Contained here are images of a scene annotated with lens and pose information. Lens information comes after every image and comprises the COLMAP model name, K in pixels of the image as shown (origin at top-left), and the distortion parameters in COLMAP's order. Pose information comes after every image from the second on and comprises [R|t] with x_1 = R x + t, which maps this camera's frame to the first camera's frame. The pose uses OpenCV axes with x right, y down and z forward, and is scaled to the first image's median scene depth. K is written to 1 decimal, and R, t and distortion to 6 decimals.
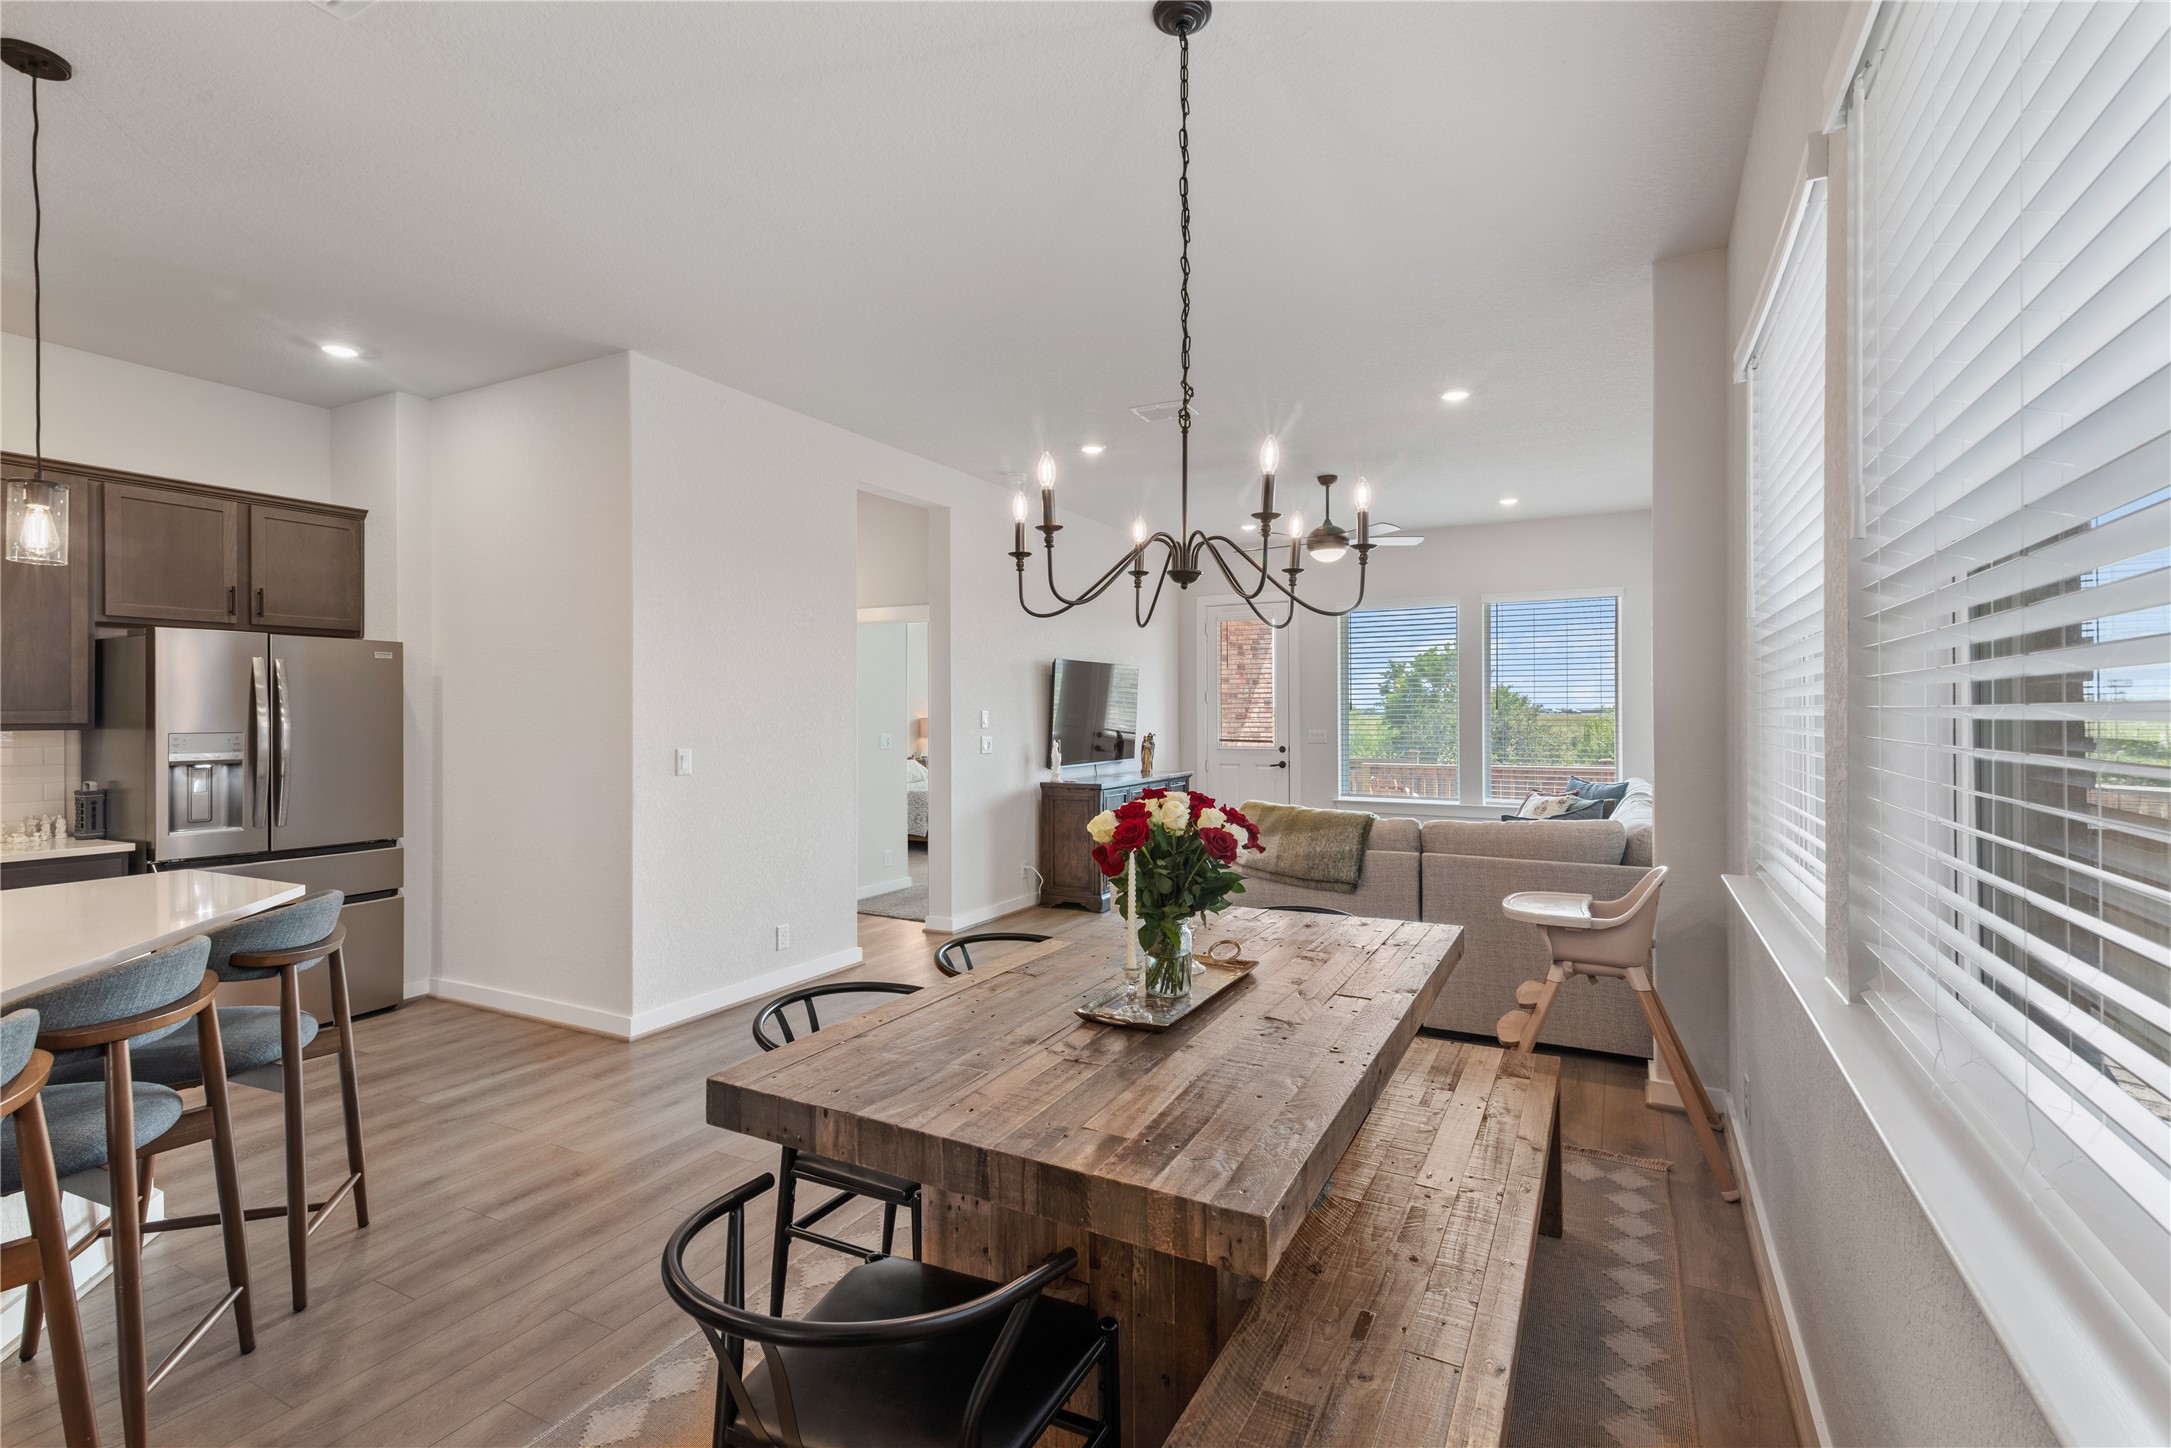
lens RADIAL K [[988.7, 0, 1093.2], [0, 988.7, 716.7], [0, 0, 1]] dist [0.016252, -0.000841]
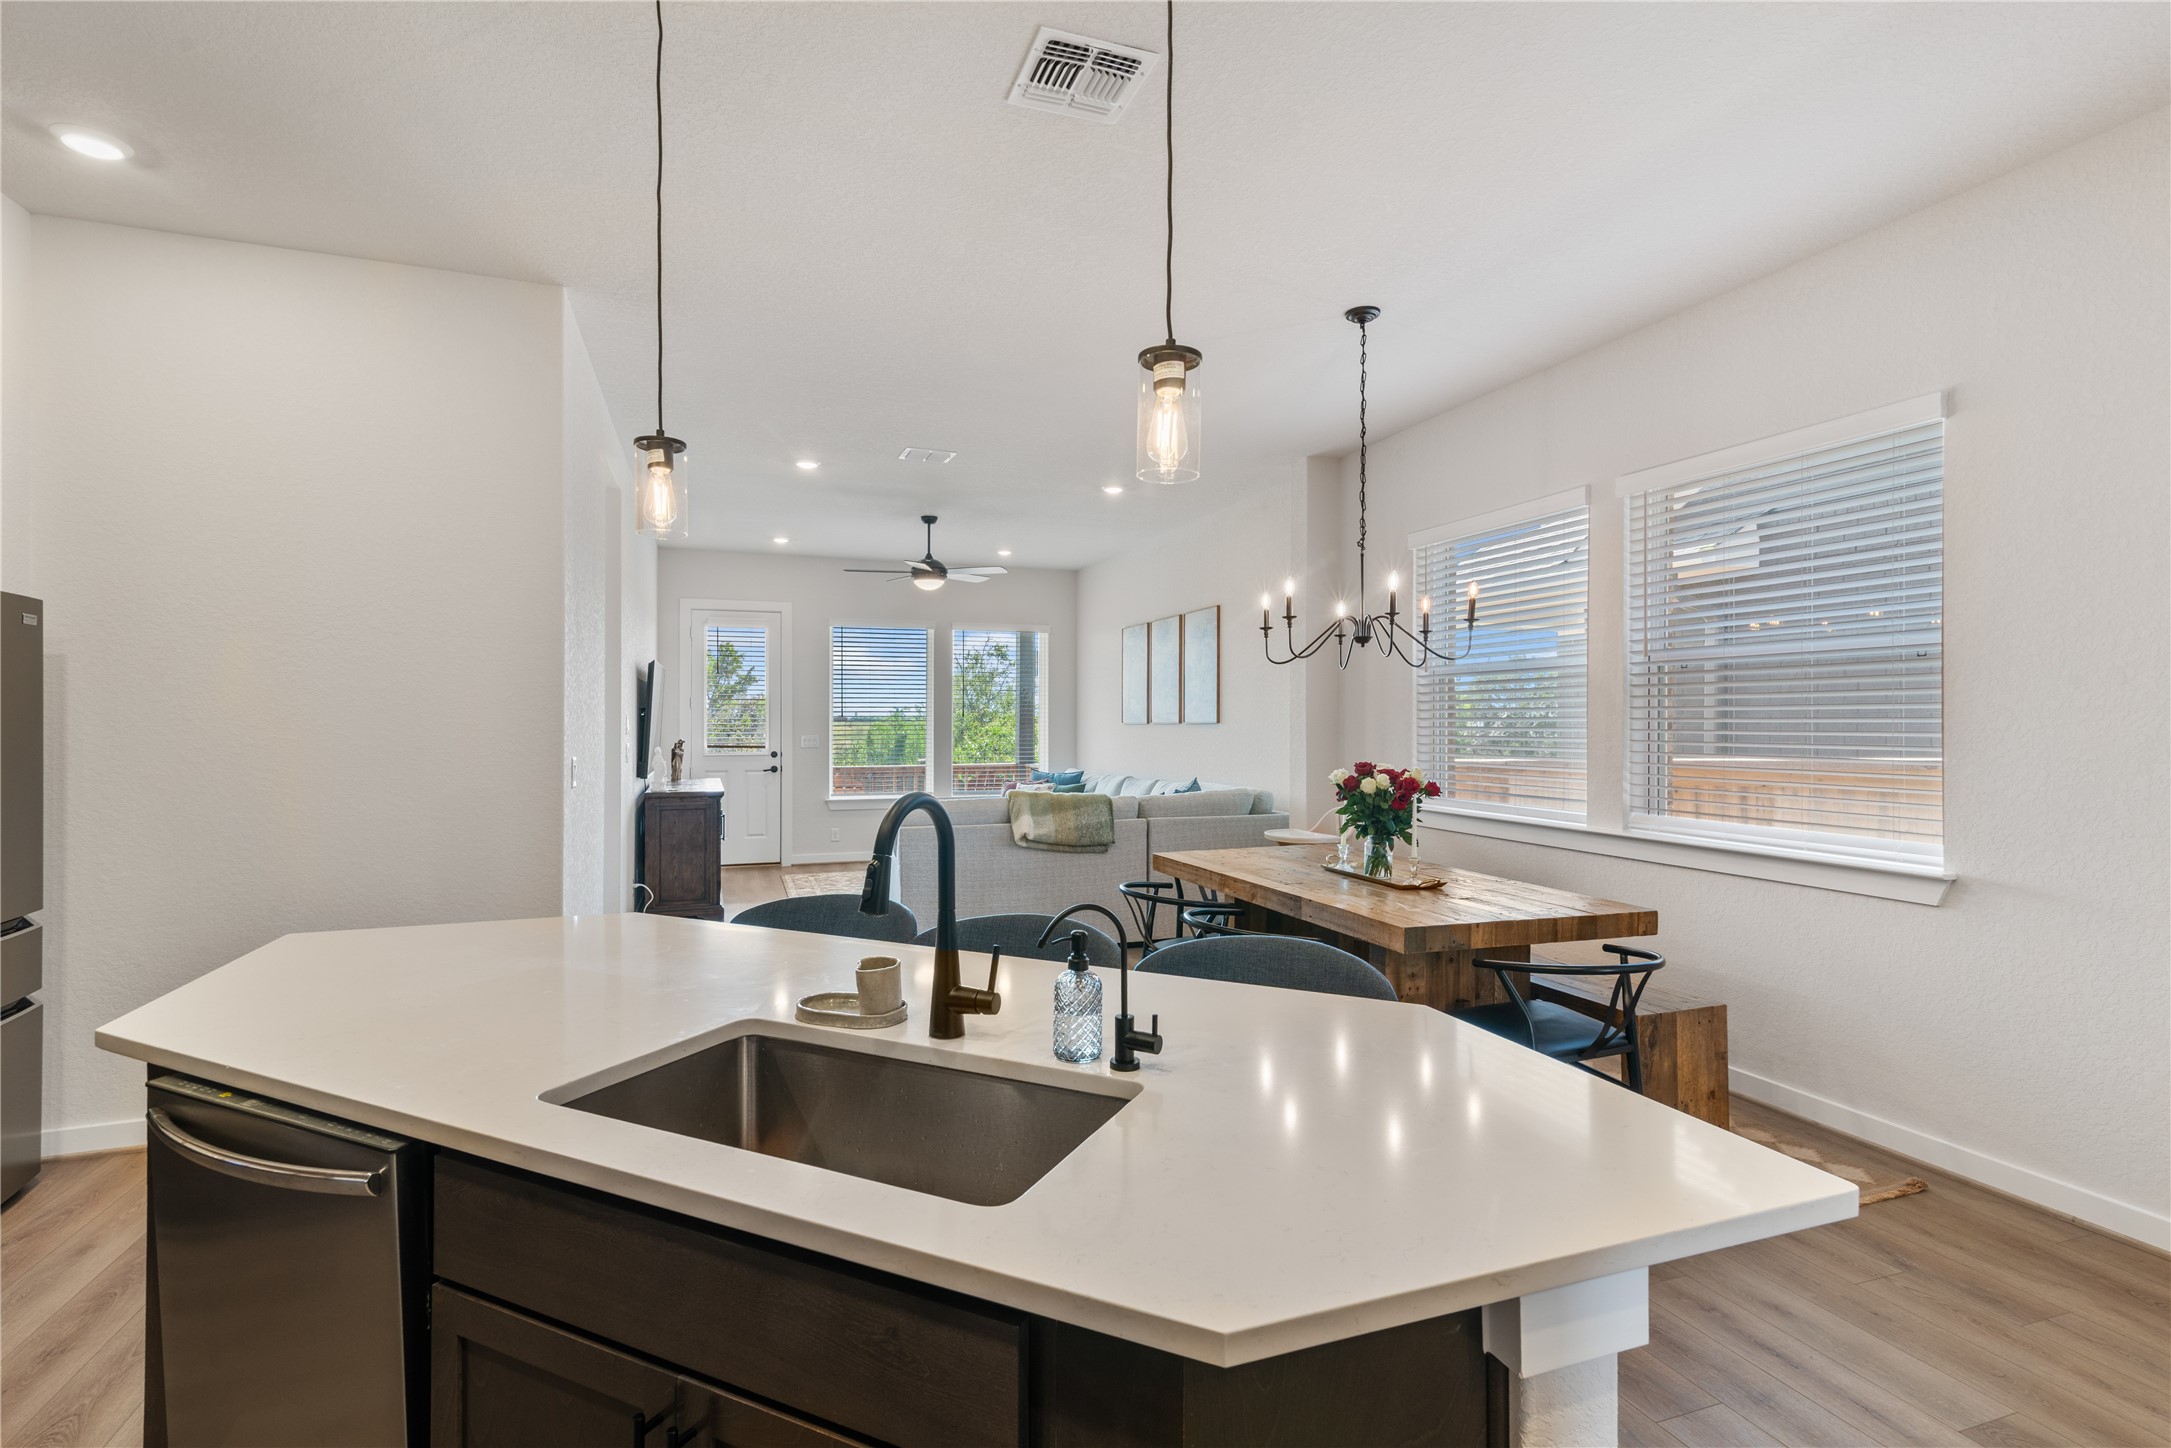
lens RADIAL K [[1021.1, 0, 1085.5], [0, 1021.1, 724.0], [0, 0, 1]] dist [0.003977, 0.000088]
pose [[0.673122, 0.001465, 0.739530, -0.807854], [-0.001083, 0.999999, -0.000995, 0.004192], [-0.739531, -0.000131, 0.673122, 0.080607]]
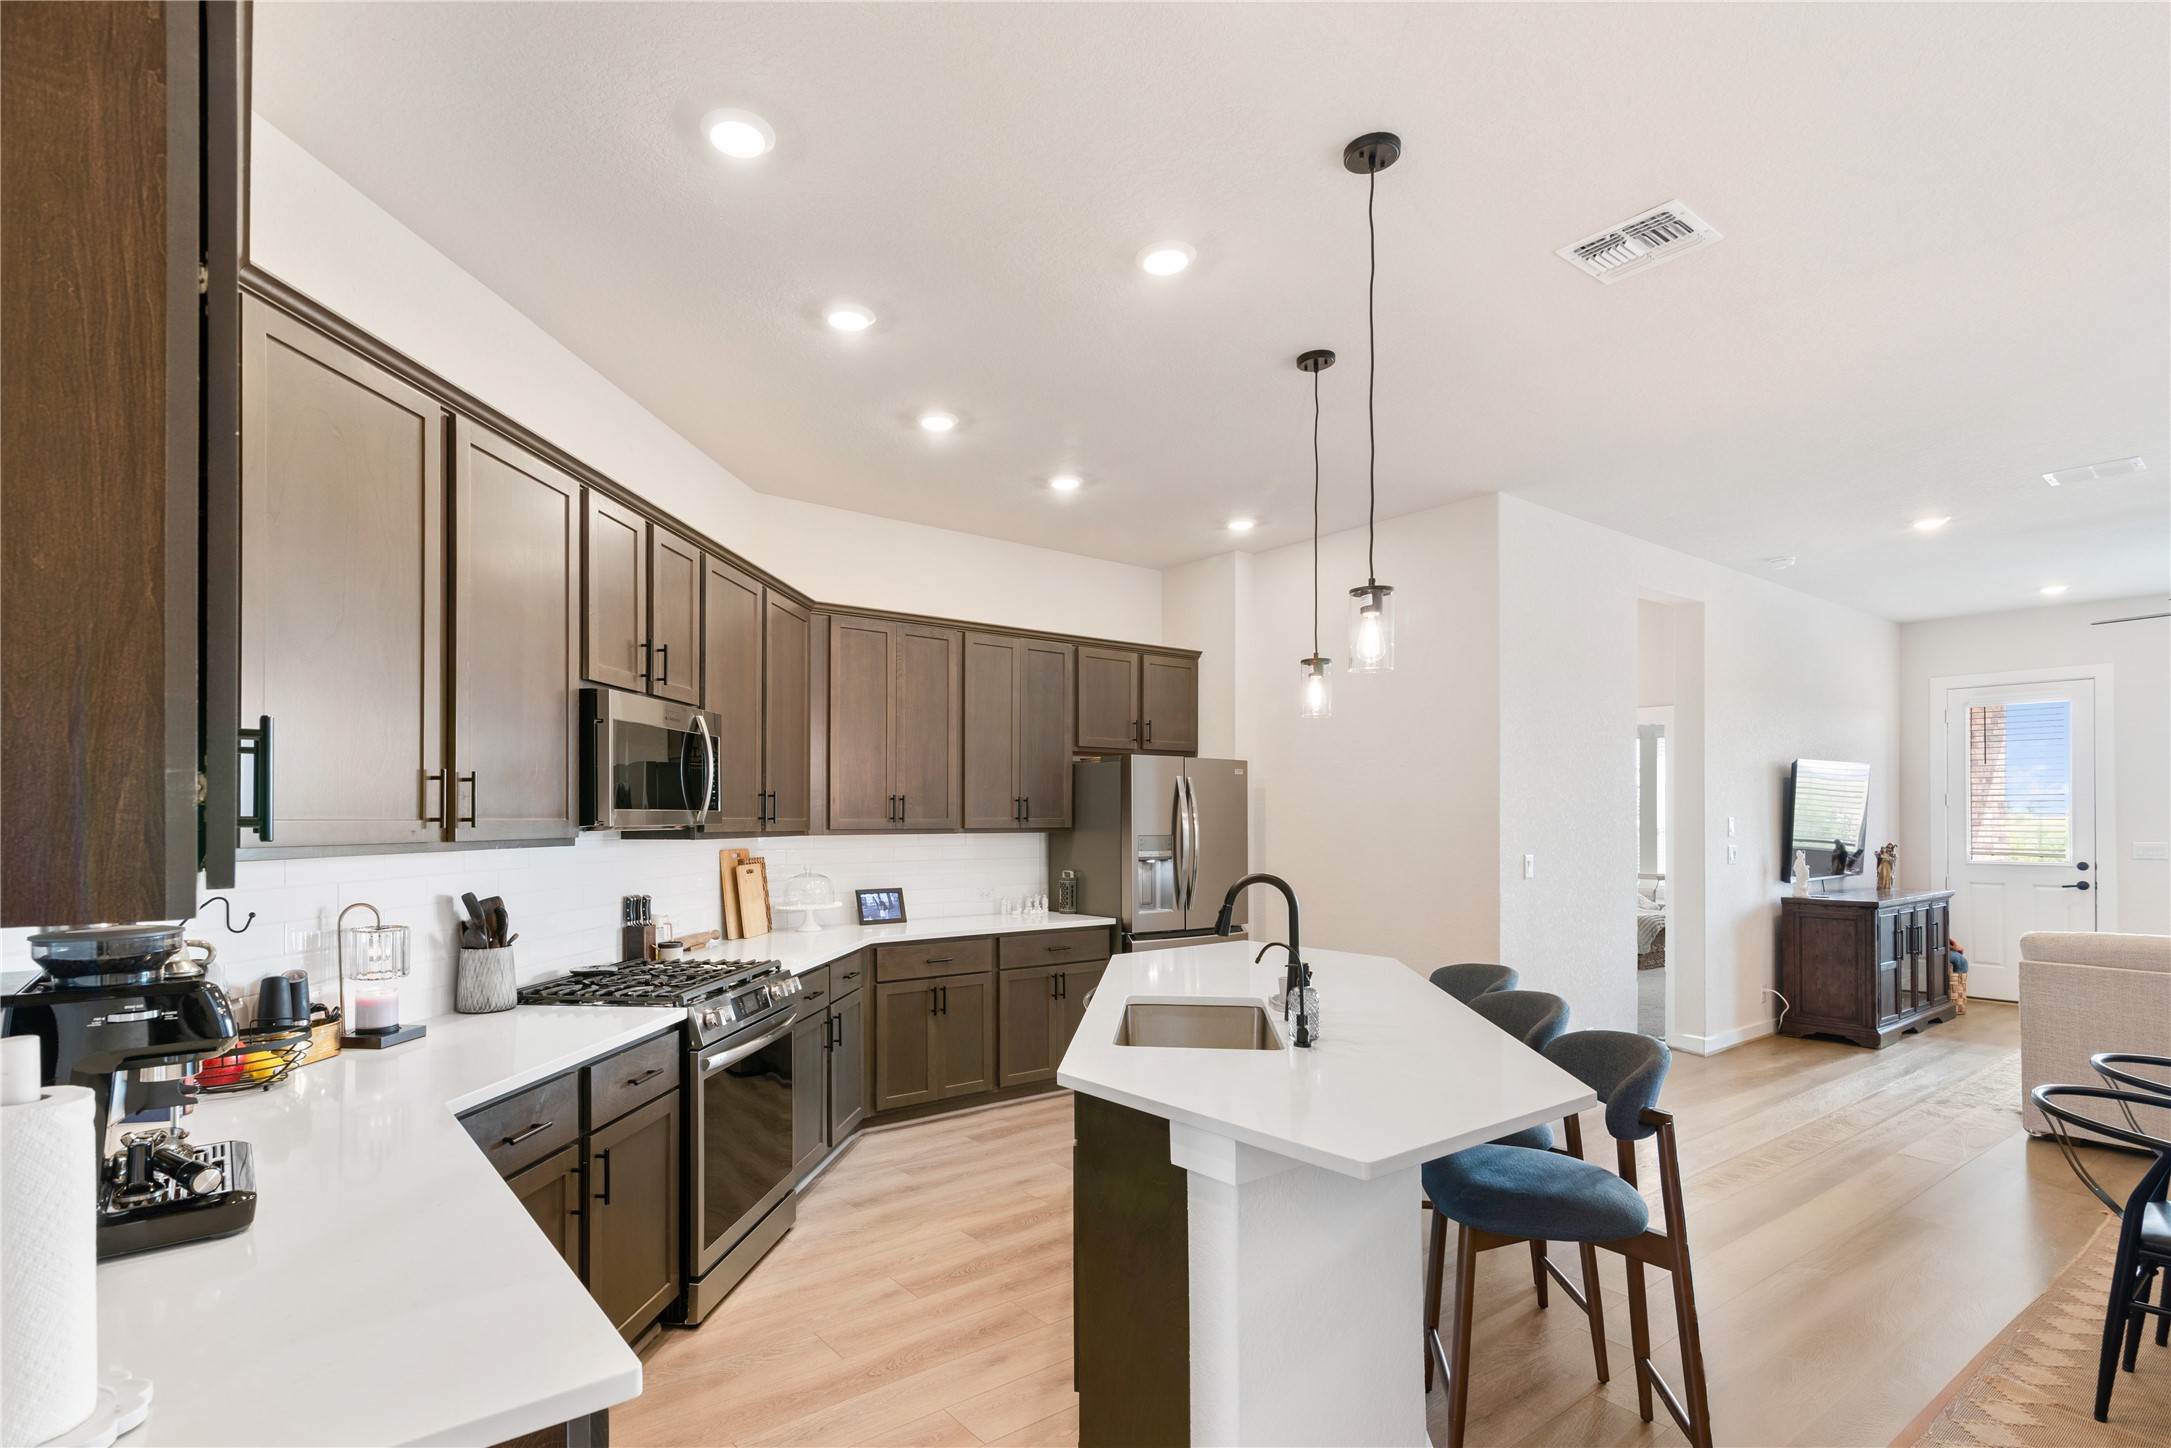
lens RADIAL K [[1048.5, 0, 1013.6], [0, 1048.5, 813.8], [0, 0, 1]] dist [0.015611, 0.000133]
pose [[0.901323, 0.001159, -0.433146, -0.444382], [-0.003095, 0.999988, -0.003764, -0.005762], [0.433137, 0.004733, 0.901316, -0.283803]]
